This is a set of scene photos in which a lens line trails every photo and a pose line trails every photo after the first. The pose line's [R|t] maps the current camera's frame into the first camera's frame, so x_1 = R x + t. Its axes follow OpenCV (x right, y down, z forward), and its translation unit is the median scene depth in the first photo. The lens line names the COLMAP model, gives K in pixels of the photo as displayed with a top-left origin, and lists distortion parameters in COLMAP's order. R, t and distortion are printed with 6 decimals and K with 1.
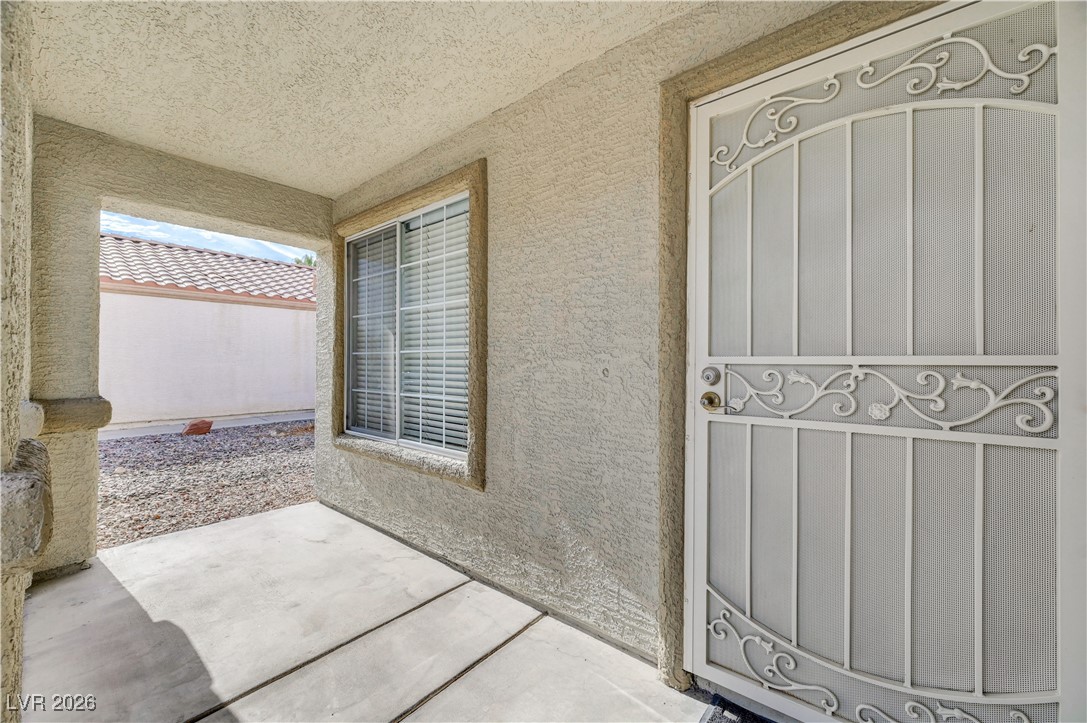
lens RADIAL K [[432.9, 0, 545.5], [0, 432.9, 363.4], [0, 0, 1]] dist [-0.009556, -0.000080]
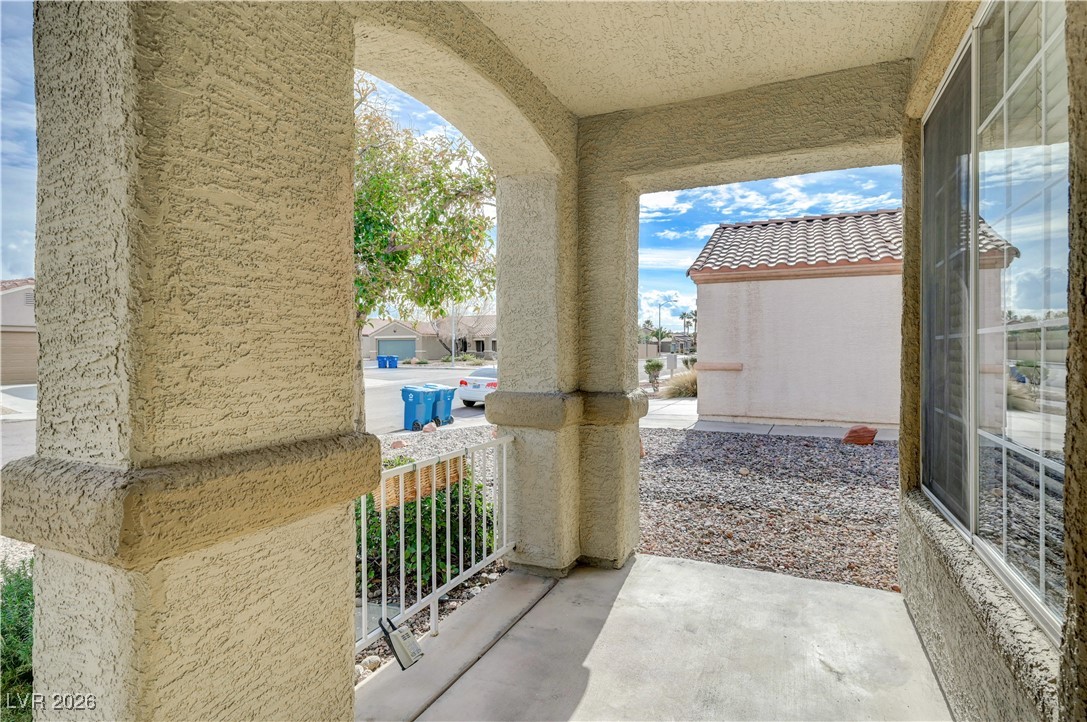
lens RADIAL K [[557.3, 0, 544.1], [0, 557.3, 354.5], [0, 0, 1]] dist [0.000549, -0.000098]
pose [[0.258662, 0.001018, -0.965967, 0.074585], [0.001356, 0.999998, 0.001417, -0.004838], [0.965967, -0.001676, 0.258660, 0.385069]]
